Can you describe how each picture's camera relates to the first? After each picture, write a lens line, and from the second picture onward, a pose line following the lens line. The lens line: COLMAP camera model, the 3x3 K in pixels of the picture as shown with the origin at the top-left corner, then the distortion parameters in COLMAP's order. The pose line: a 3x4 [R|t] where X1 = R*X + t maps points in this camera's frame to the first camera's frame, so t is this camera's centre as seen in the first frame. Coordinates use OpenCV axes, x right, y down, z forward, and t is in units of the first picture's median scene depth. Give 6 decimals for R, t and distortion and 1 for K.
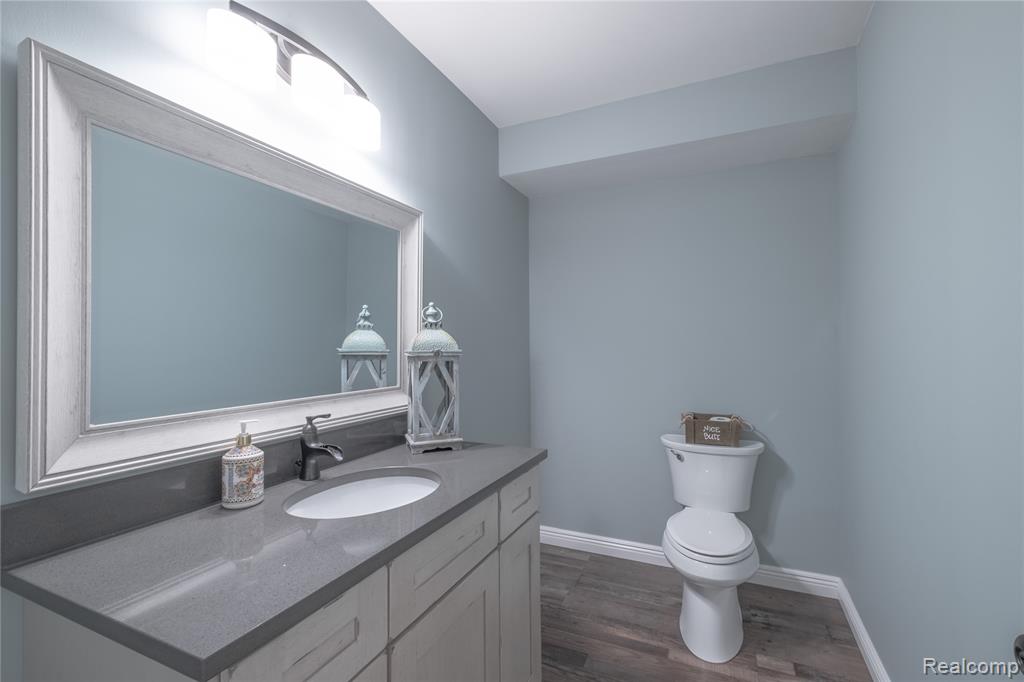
lens RADIAL K [[443.6, 0, 517.1], [0, 443.6, 345.0], [0, 0, 1]] dist [0.005528, -0.001054]
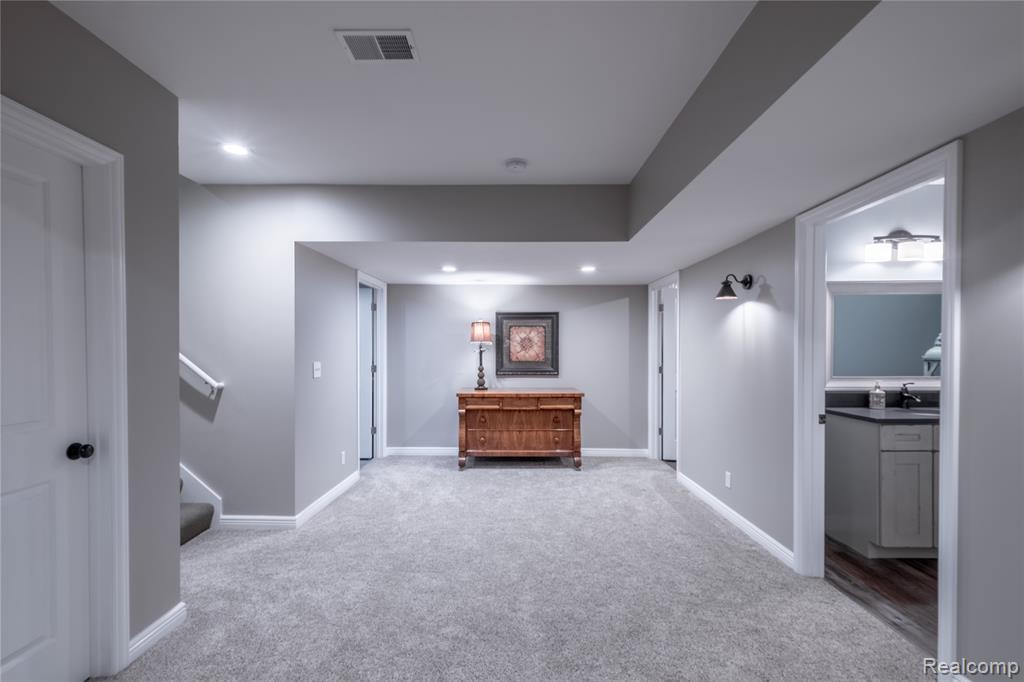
lens RADIAL K [[443.6, 0, 516.4], [0, 443.6, 349.9], [0, 0, 1]] dist [0.005528, -0.001054]
pose [[0.397251, 0.008637, -0.917669, 0.987619], [-0.000286, 0.999957, 0.009288, -0.052263], [0.917710, -0.003427, 0.397236, -2.049346]]
